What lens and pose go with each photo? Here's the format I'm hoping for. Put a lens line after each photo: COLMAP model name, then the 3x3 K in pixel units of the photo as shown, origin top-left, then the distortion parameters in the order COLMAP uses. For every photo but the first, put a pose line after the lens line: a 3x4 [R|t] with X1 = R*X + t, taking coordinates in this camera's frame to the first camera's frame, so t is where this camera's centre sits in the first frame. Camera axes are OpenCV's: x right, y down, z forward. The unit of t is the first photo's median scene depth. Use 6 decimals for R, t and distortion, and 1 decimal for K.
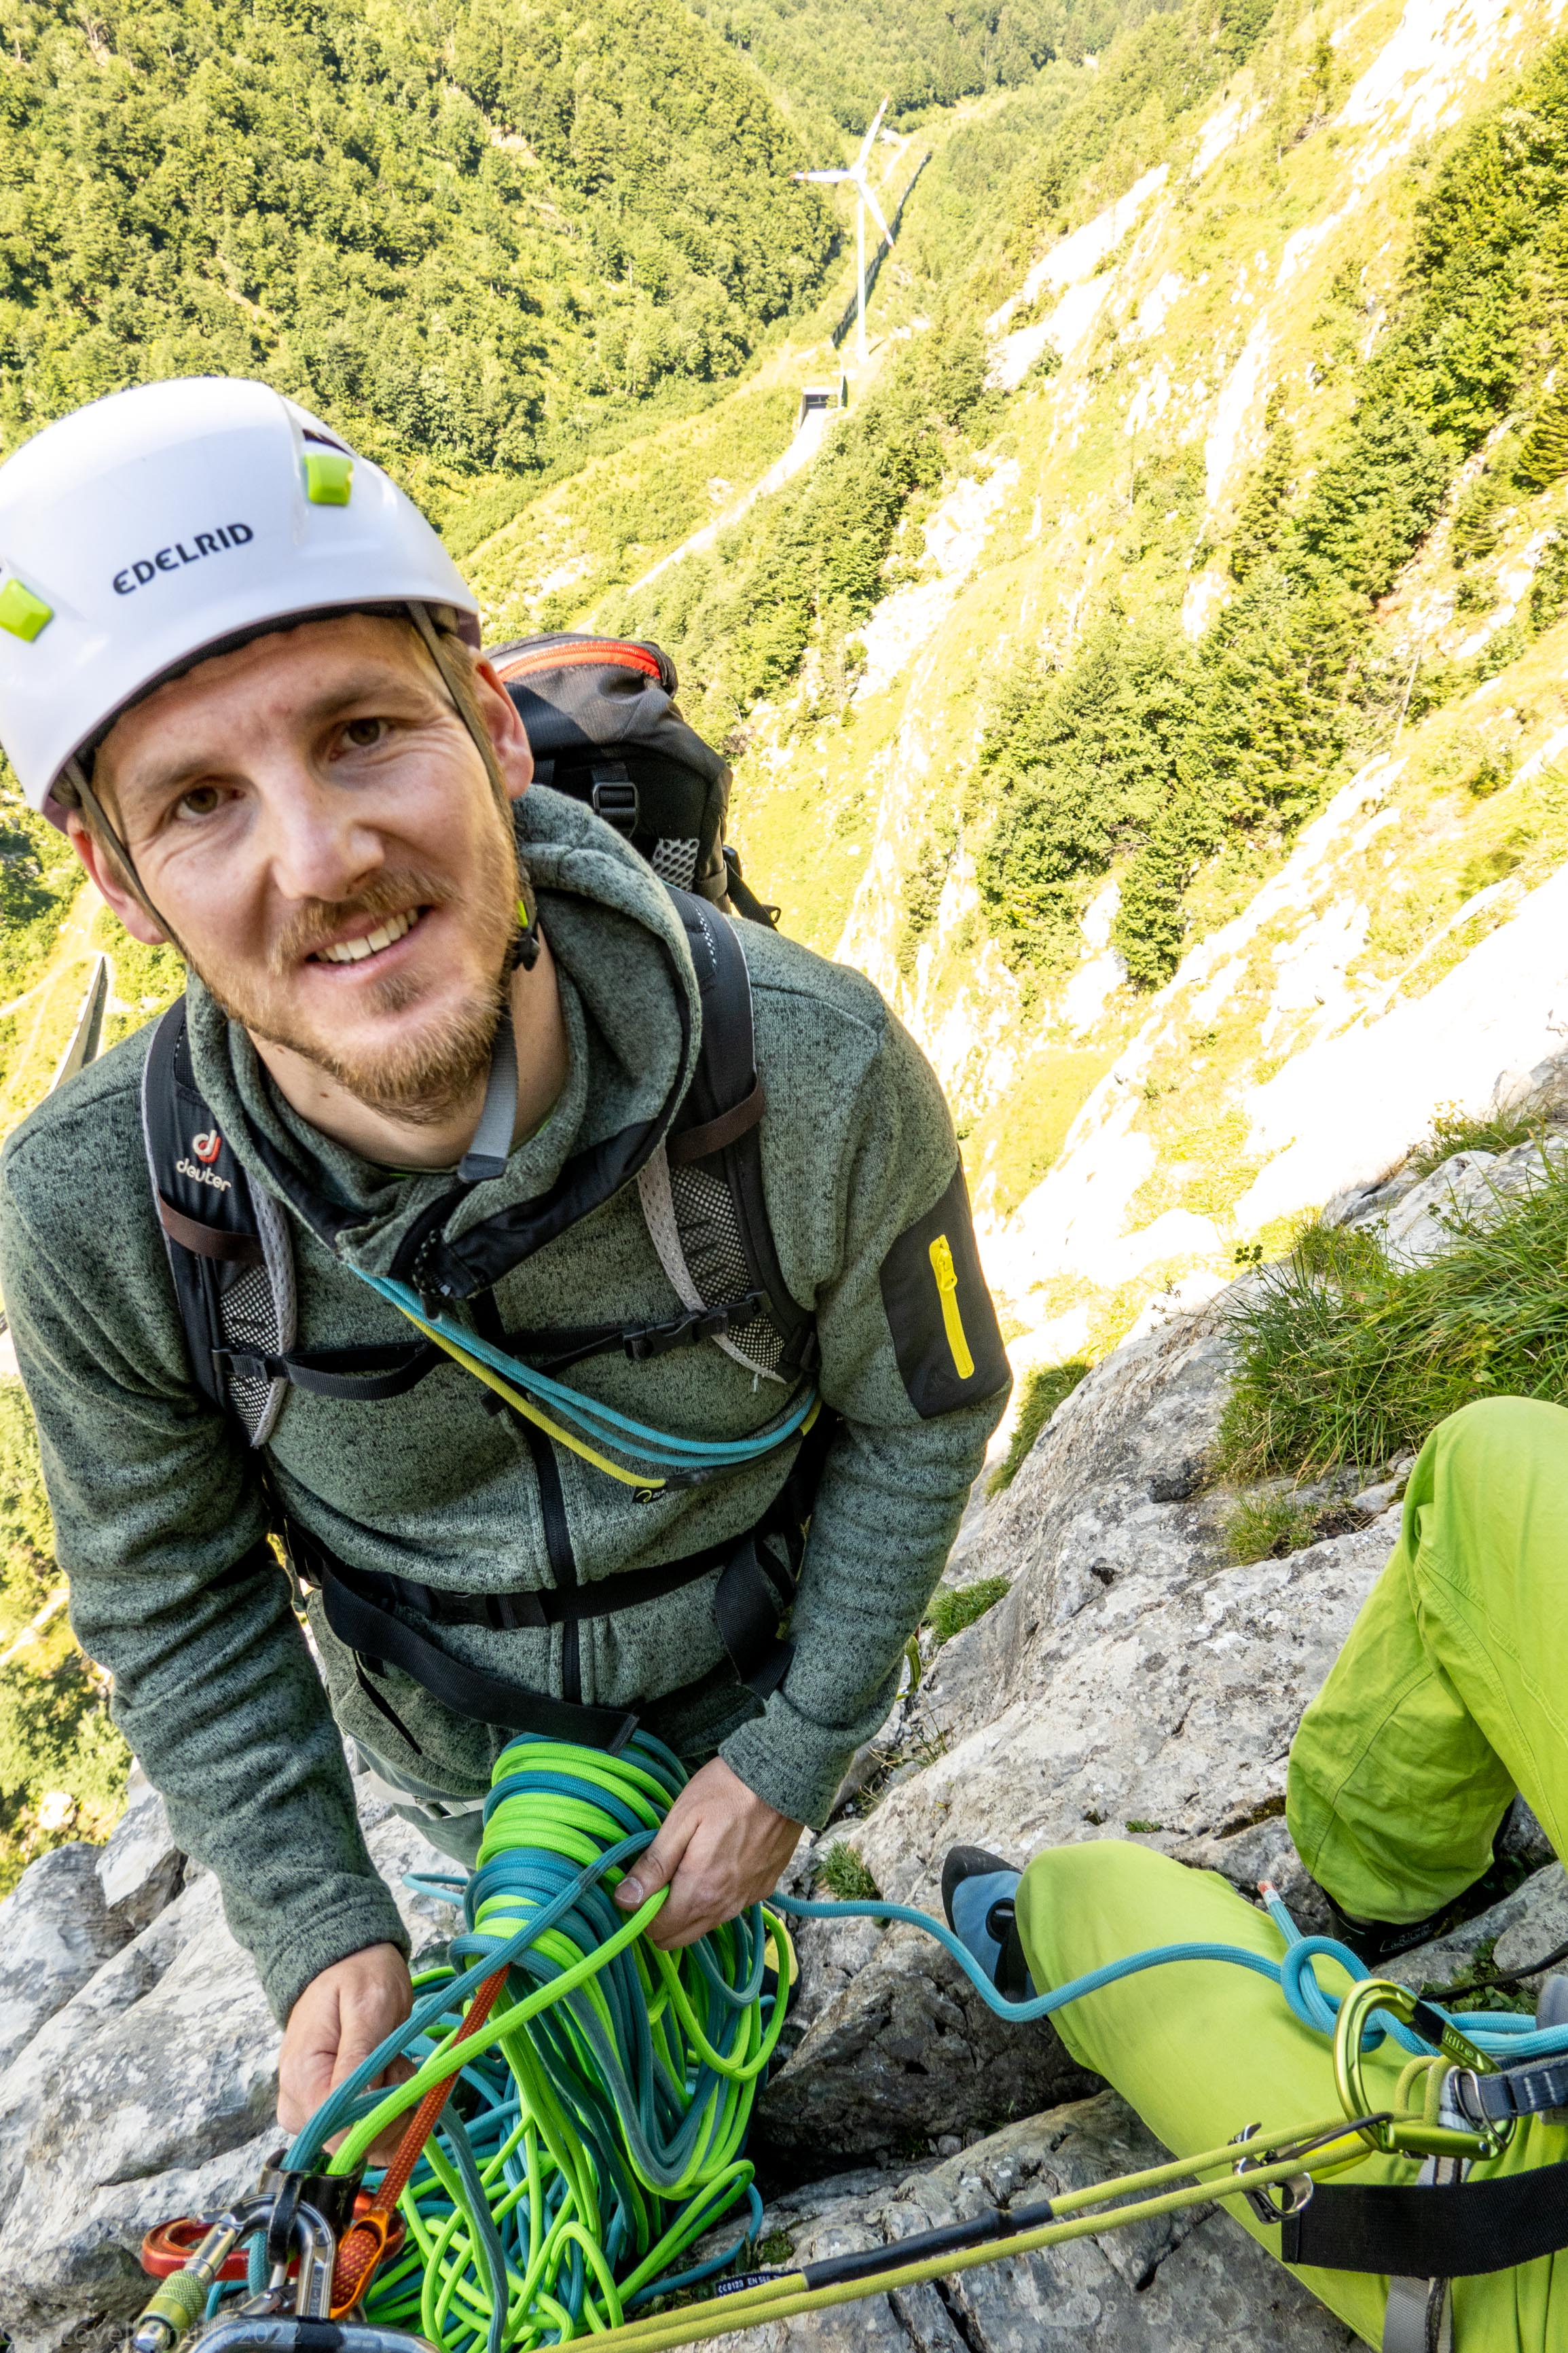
lens RADIAL K [[1541.7, 0, 820.3], [0, 1541.7, 1190.6], [0, 0, 1]] dist [-0.006482, -0.008208]
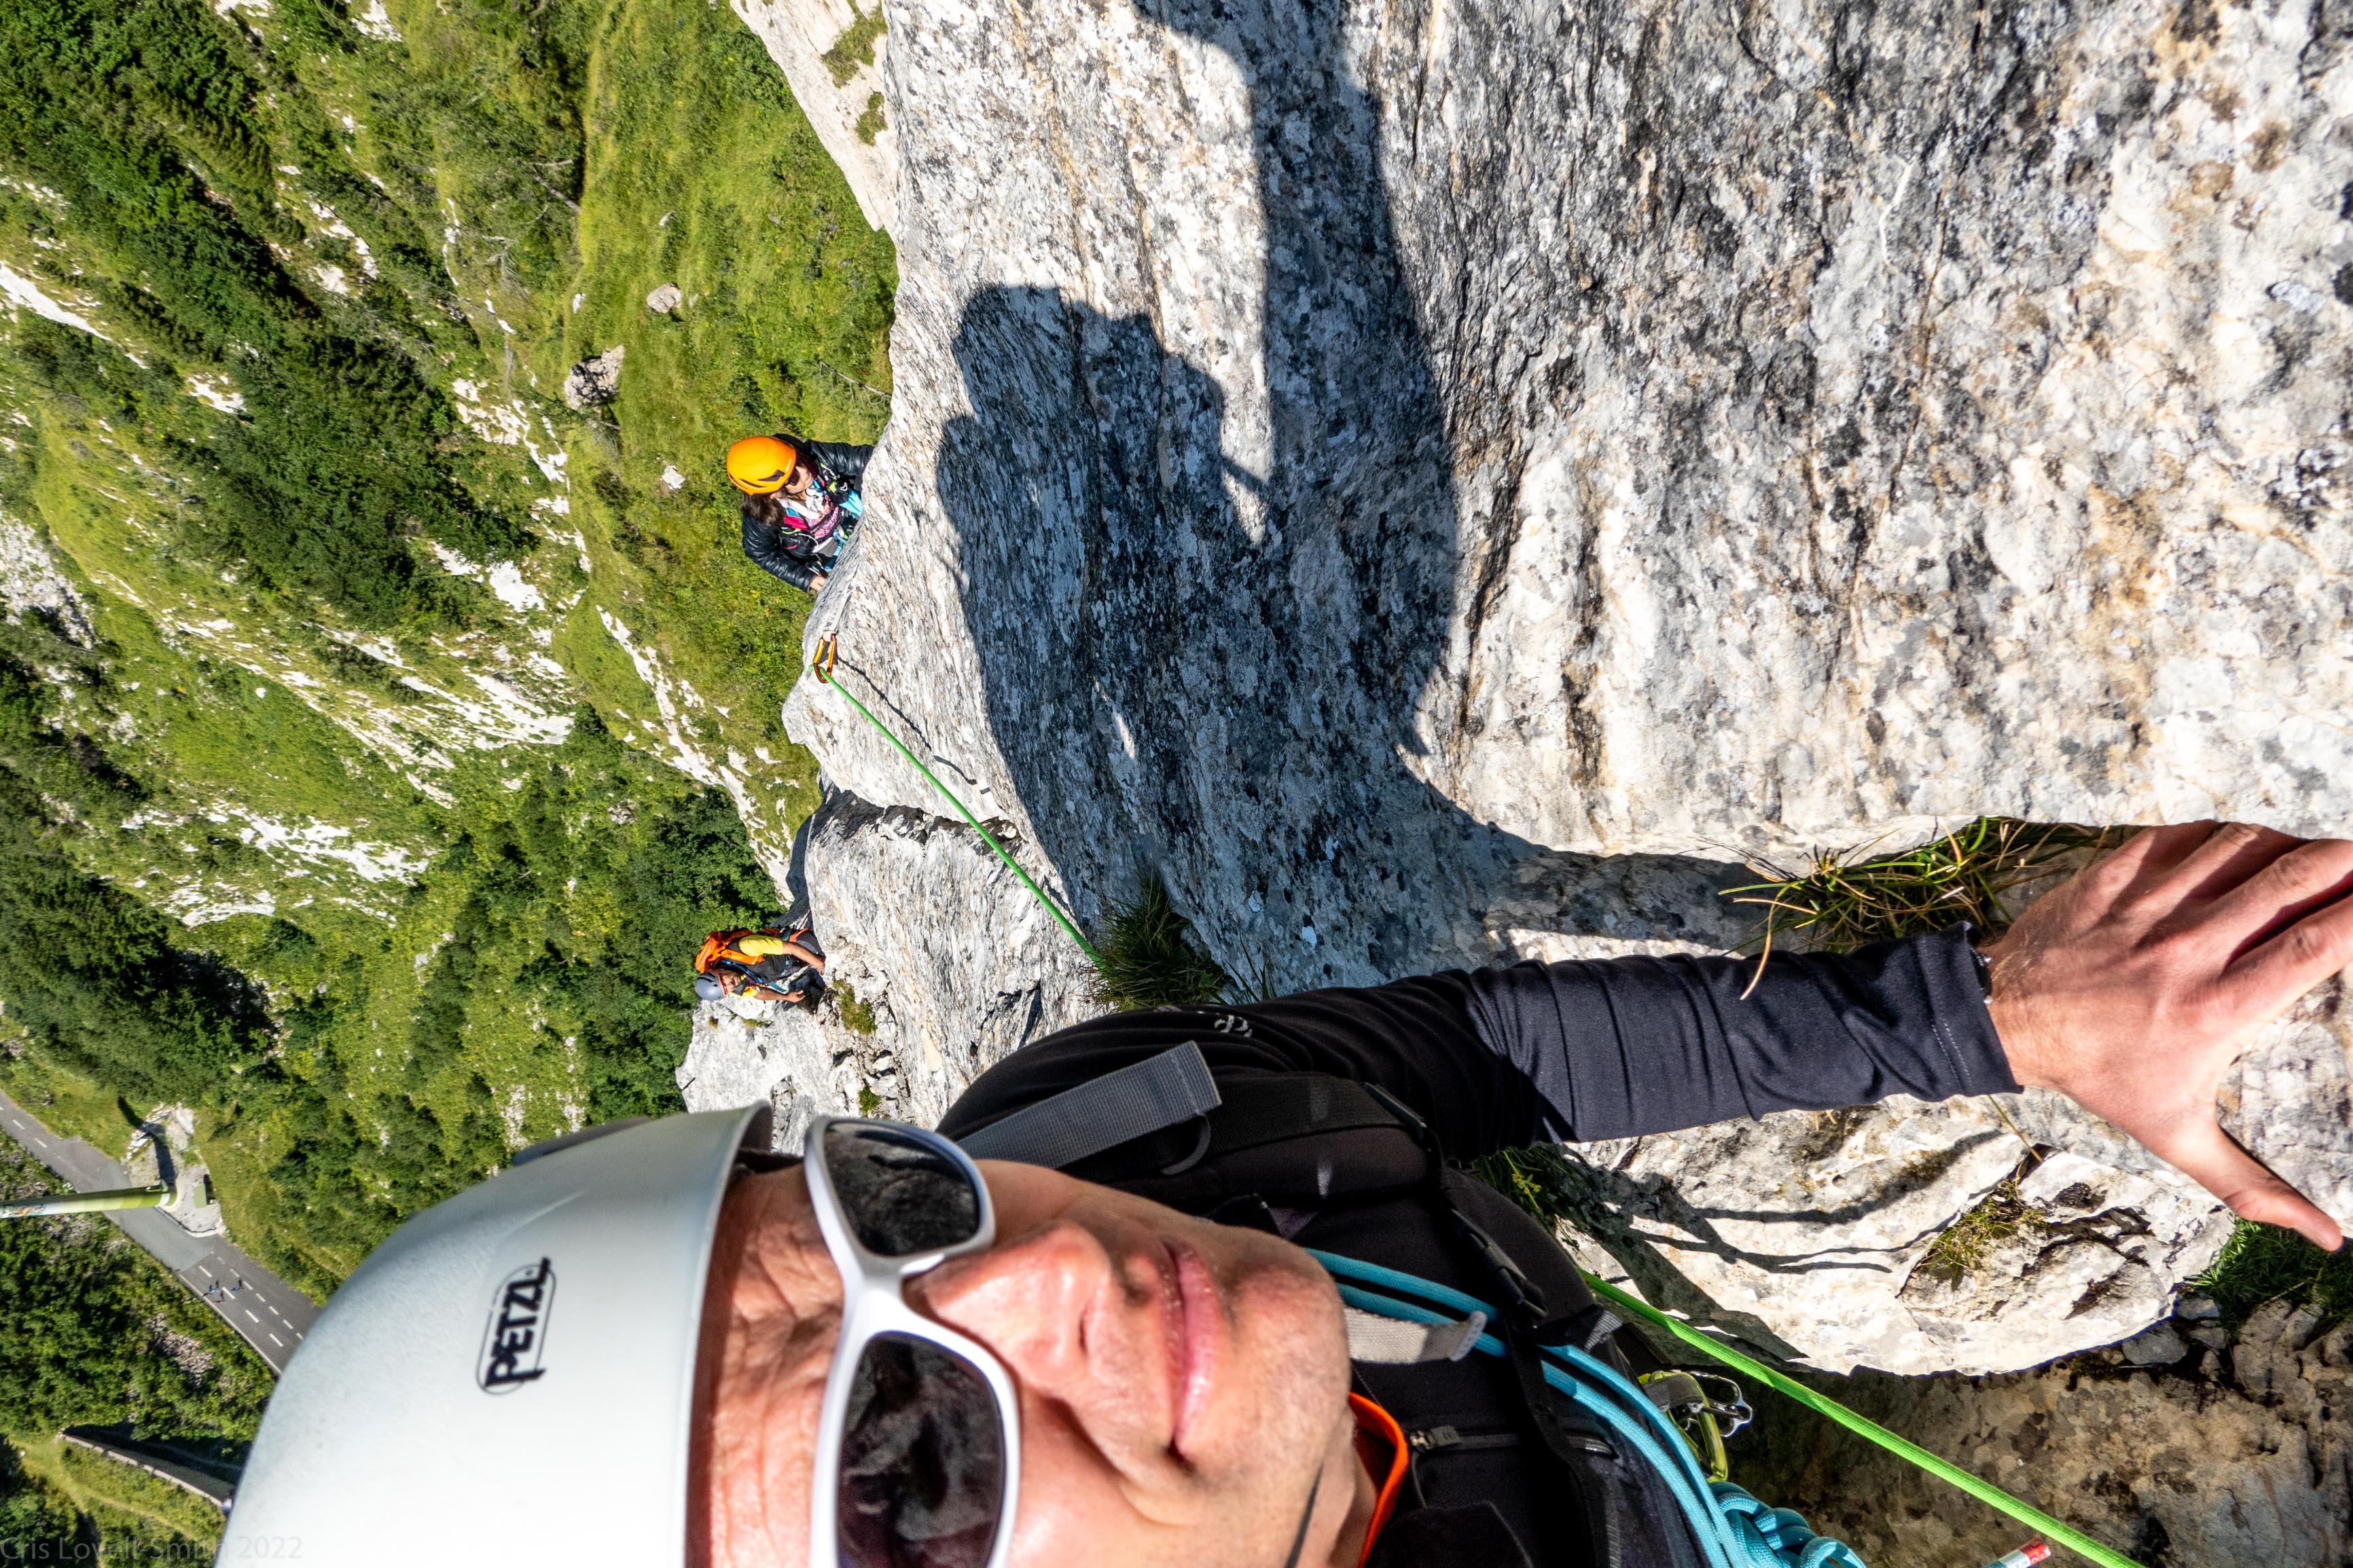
lens RADIAL K [[1541.7, 0, 1176.5], [0, 1541.7, 784.0], [0, 0, 1]] dist [-0.006482, -0.008208]
pose [[0.280258, -0.954100, 0.105586, 0.023849], [0.868020, 0.298854, 0.396519, -0.064990], [-0.409874, -0.019477, 0.911934, -0.224557]]
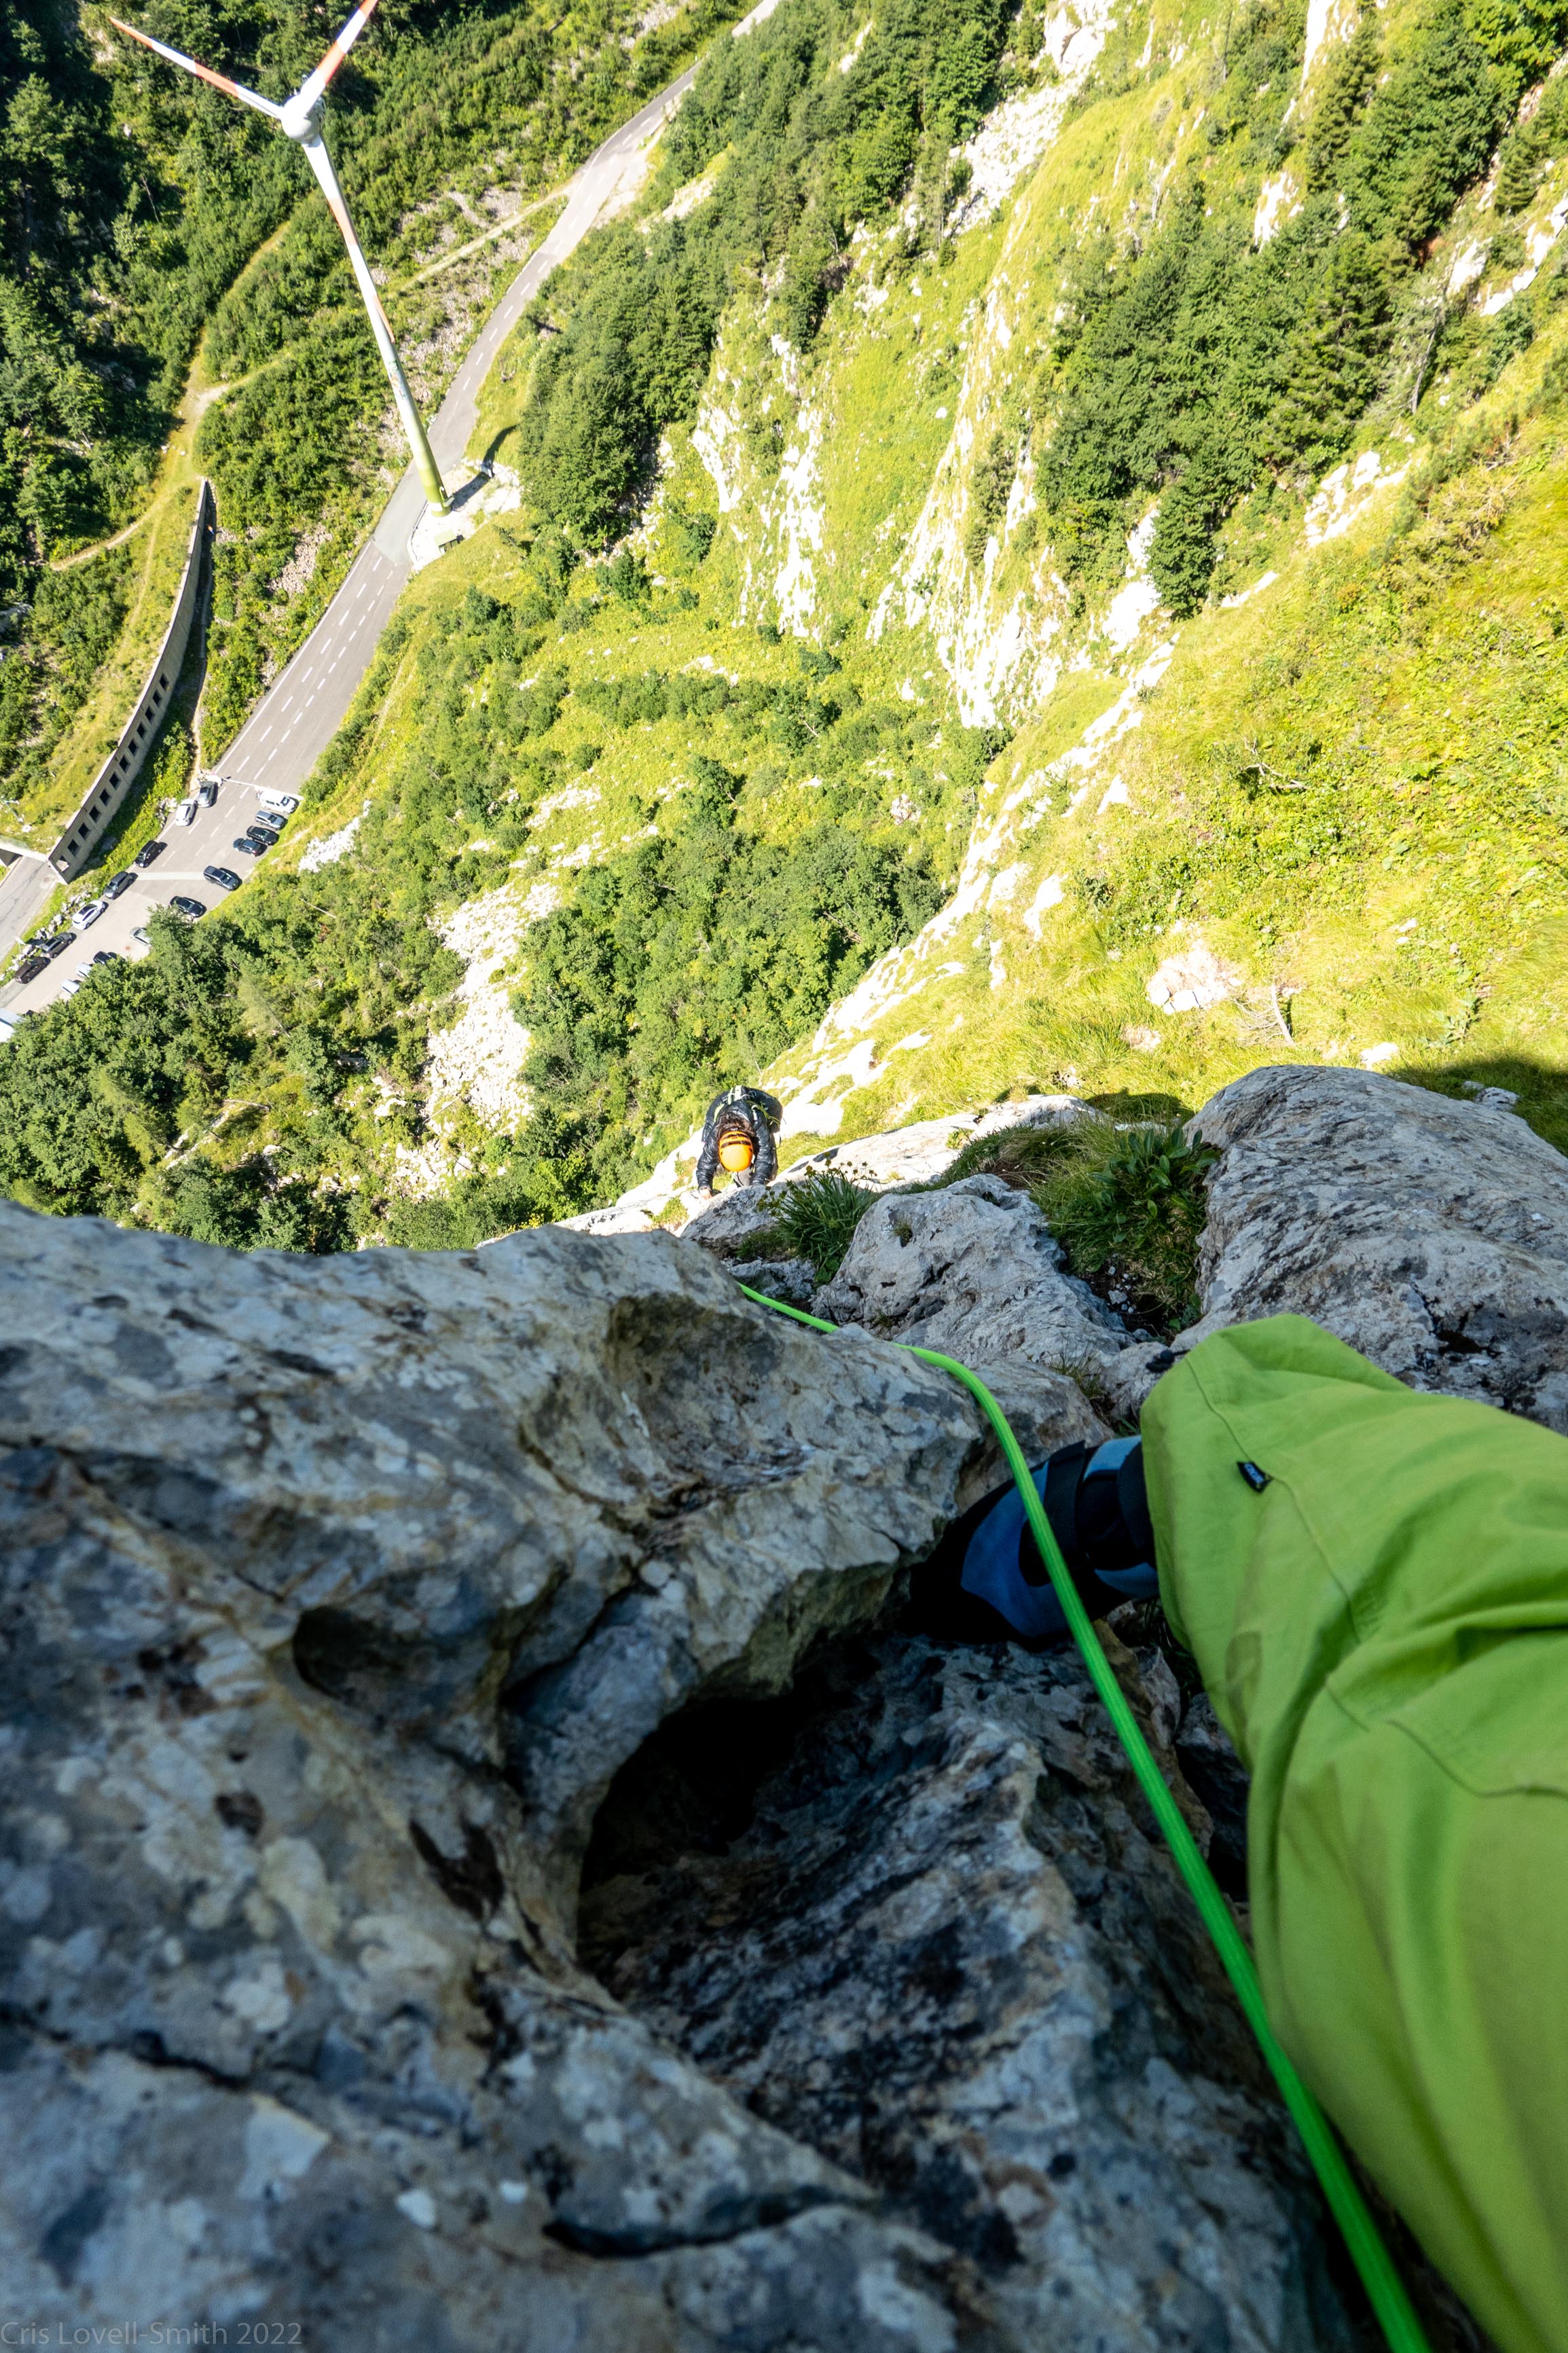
lens RADIAL K [[1541.7, 0, 820.3], [0, 1541.7, 1190.6], [0, 0, 1]] dist [-0.006482, -0.008208]
pose [[0.996716, 0.053692, -0.060622, 0.027983], [-0.032832, 0.952239, 0.303582, -0.038091], [0.074027, -0.300595, 0.950875, -0.091121]]
